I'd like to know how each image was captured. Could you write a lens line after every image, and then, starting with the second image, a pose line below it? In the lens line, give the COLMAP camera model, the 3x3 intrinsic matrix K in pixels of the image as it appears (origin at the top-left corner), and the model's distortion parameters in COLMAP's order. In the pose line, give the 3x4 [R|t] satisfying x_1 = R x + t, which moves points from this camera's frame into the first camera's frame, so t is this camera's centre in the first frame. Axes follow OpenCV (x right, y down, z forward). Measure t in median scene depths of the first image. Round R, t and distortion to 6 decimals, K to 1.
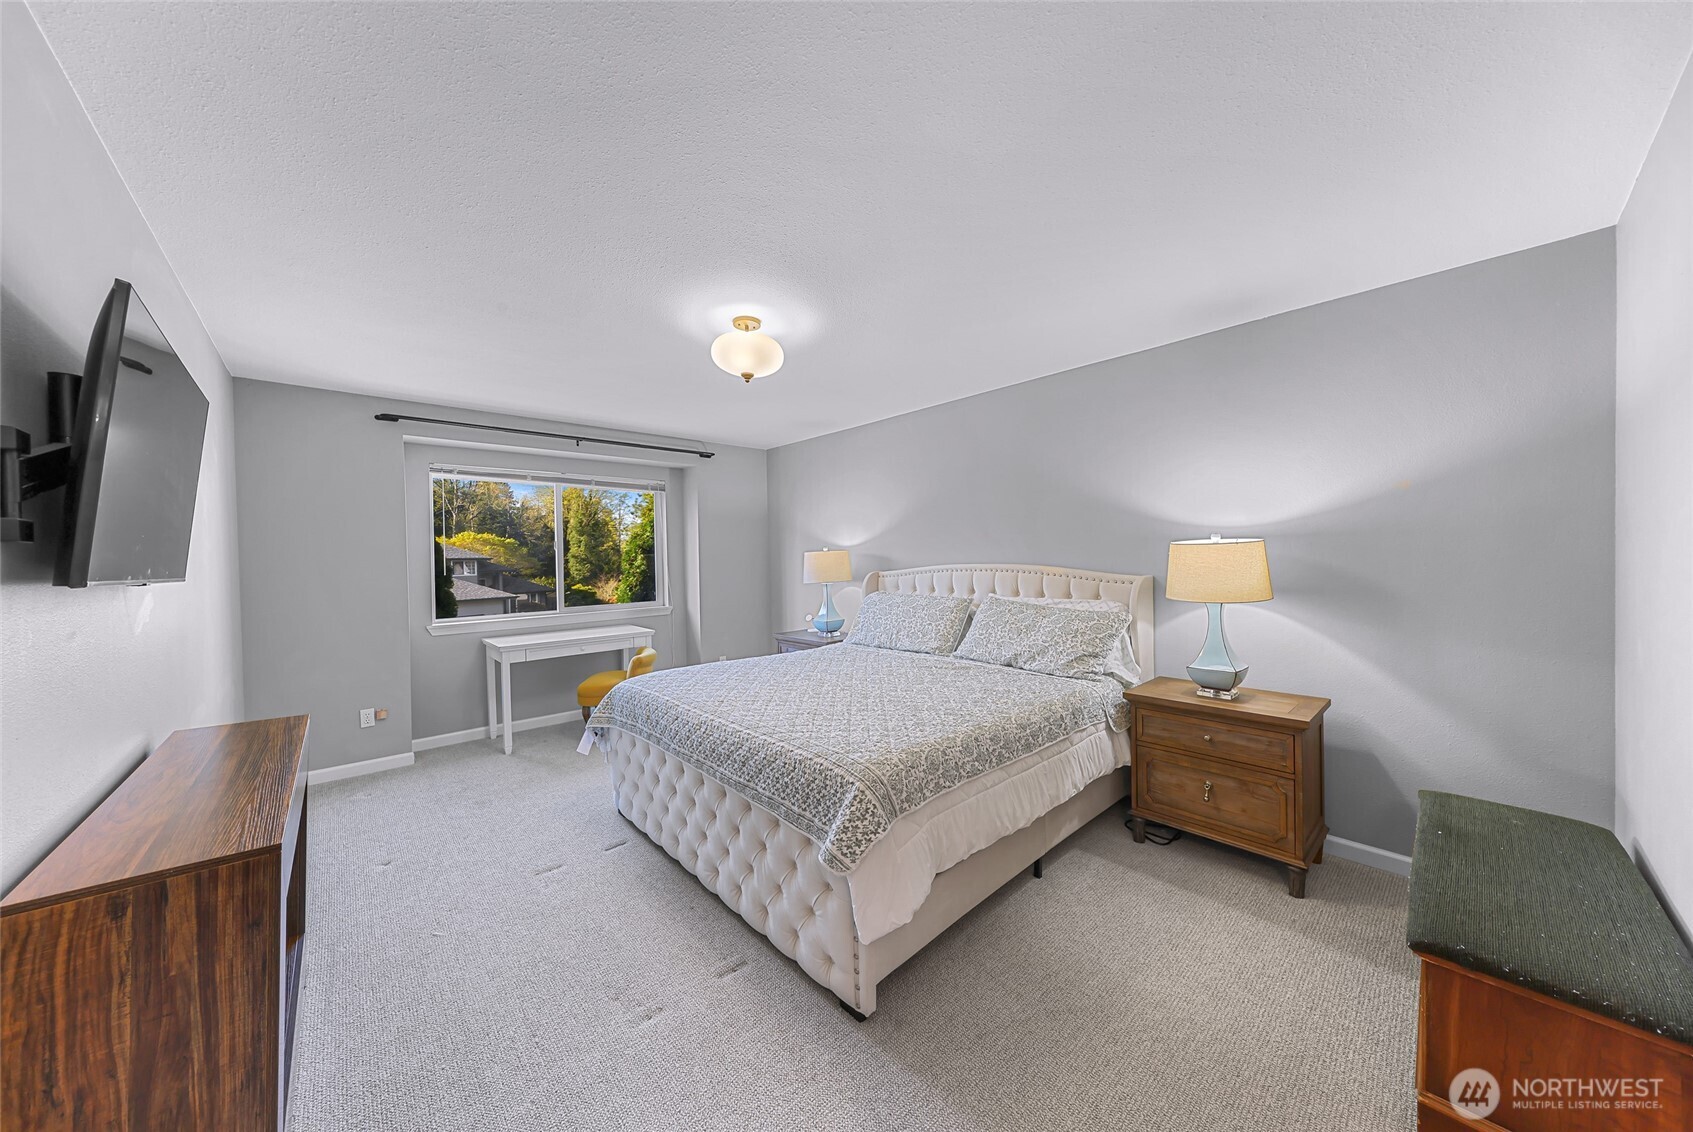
lens RADIAL K [[570.8, 0, 842.7], [0, 570.8, 558.5], [0, 0, 1]] dist [-0.000130, 0.000092]
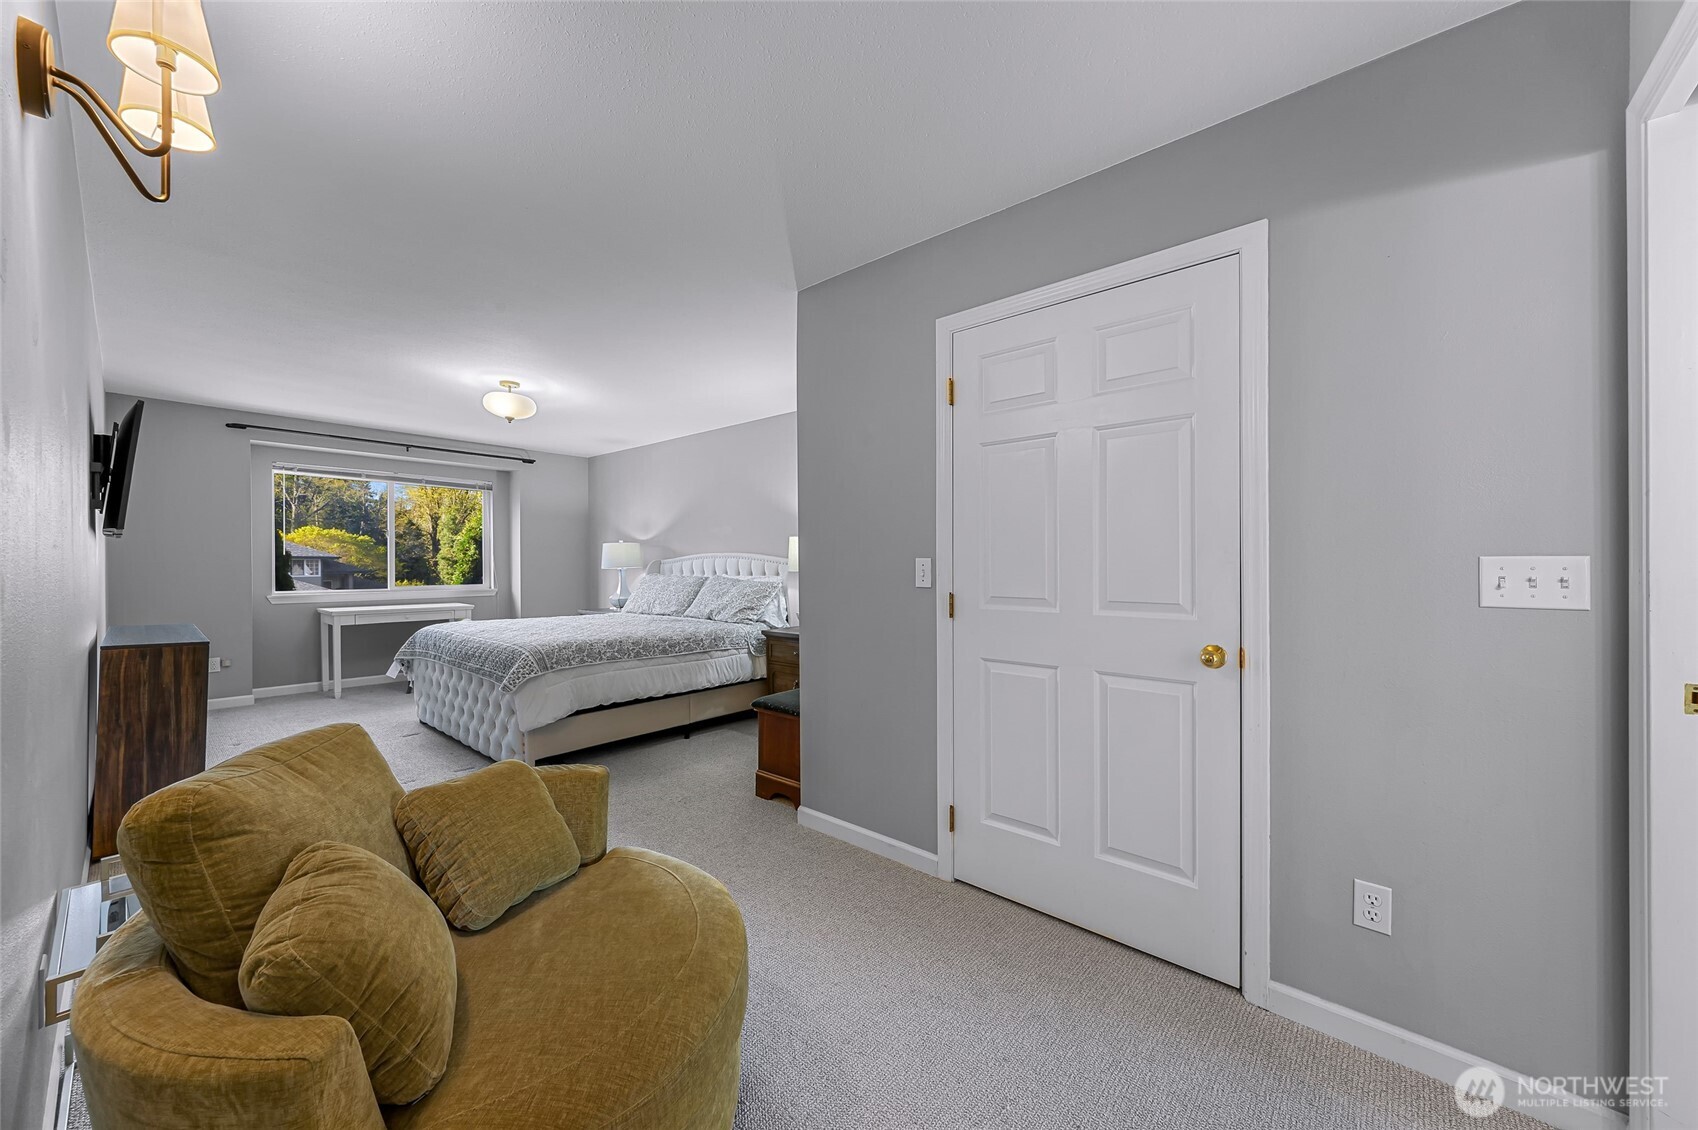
lens RADIAL K [[629.1, 0, 849.0], [0, 629.1, 565.0], [0, 0, 1]] dist [-0.000176, 0.000097]
pose [[0.991816, 0.018016, 0.126398, 0.319651], [-0.017320, 0.999828, -0.006607, 0.038832], [-0.126496, 0.004364, 0.991958, -0.470475]]
